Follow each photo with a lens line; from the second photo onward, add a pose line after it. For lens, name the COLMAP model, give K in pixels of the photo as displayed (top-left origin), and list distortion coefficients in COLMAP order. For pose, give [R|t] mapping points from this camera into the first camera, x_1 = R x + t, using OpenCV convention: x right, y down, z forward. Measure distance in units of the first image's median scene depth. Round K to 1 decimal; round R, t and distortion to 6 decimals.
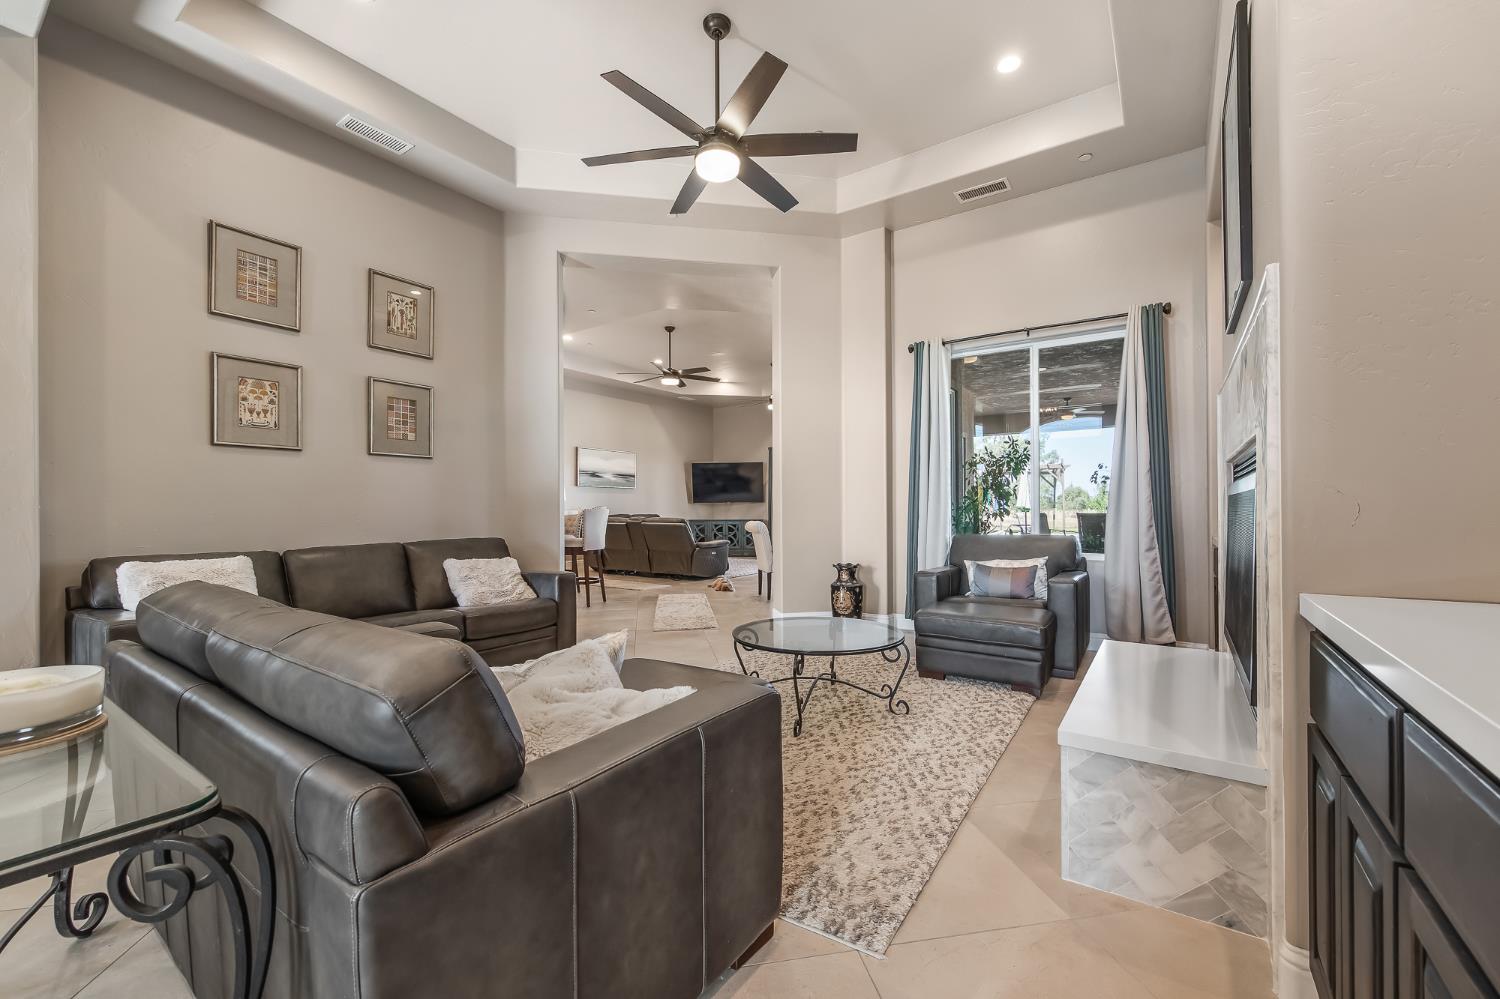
lens RADIAL K [[601.5, 0, 755.2], [0, 601.5, 505.6], [0, 0, 1]] dist [-0.003119, 0.000301]
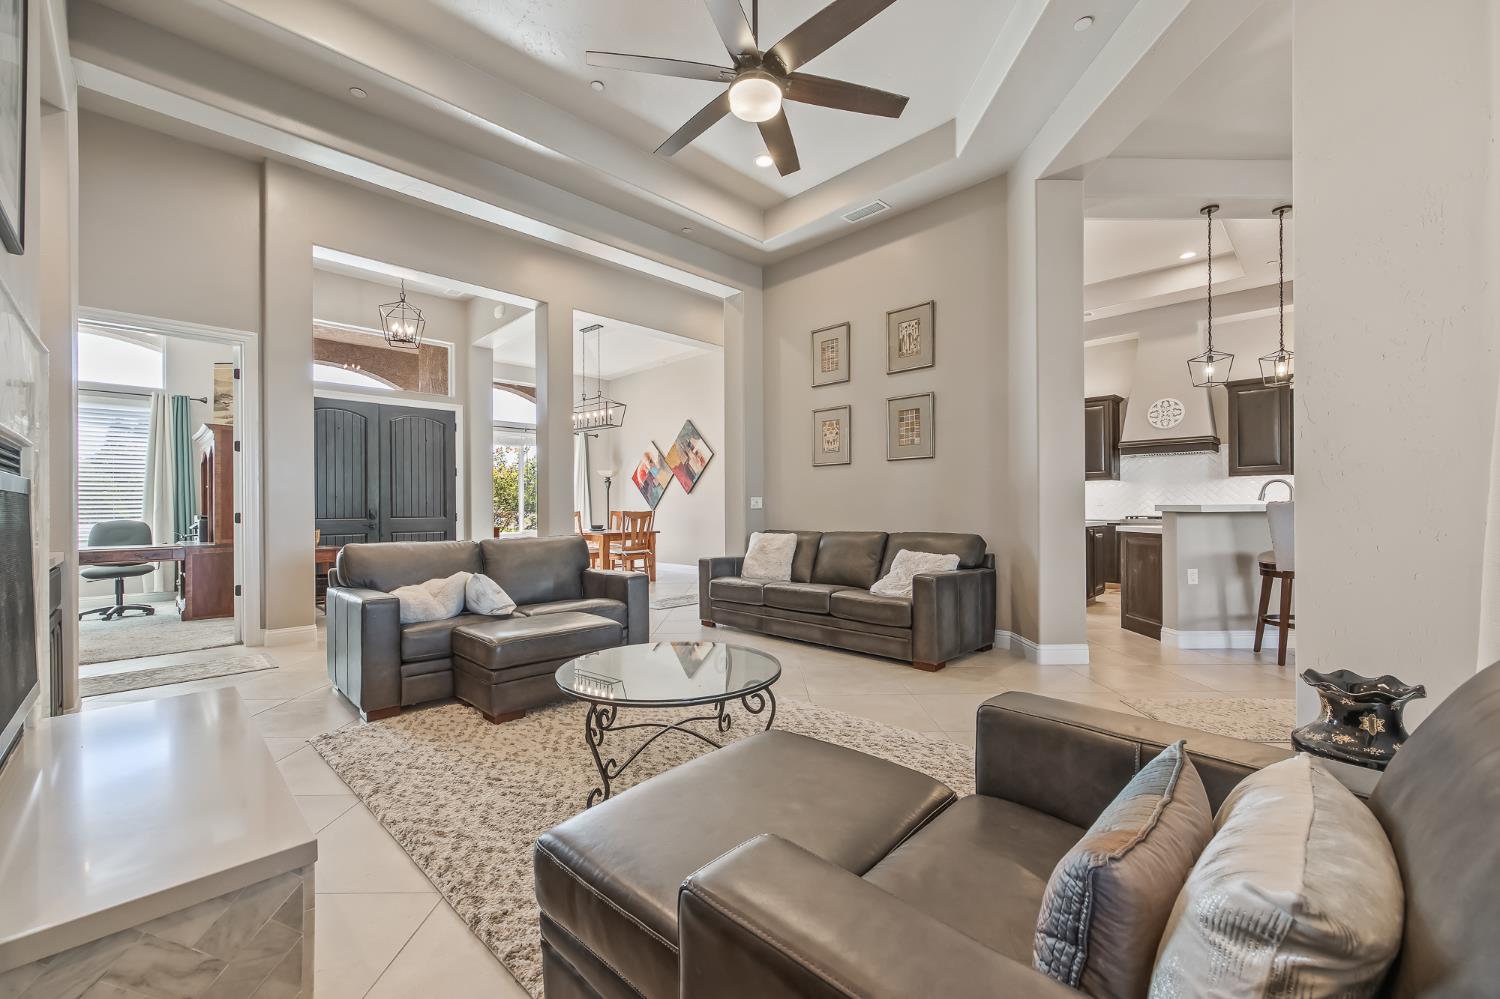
lens RADIAL K [[601.5, 0, 757.5], [0, 601.5, 503.3], [0, 0, 1]] dist [-0.003119, 0.000301]
pose [[-0.166318, -0.001789, -0.986070, 0.607588], [0.013347, 0.999903, -0.004066, 0.004697], [0.985982, -0.013838, -0.166278, 0.892871]]
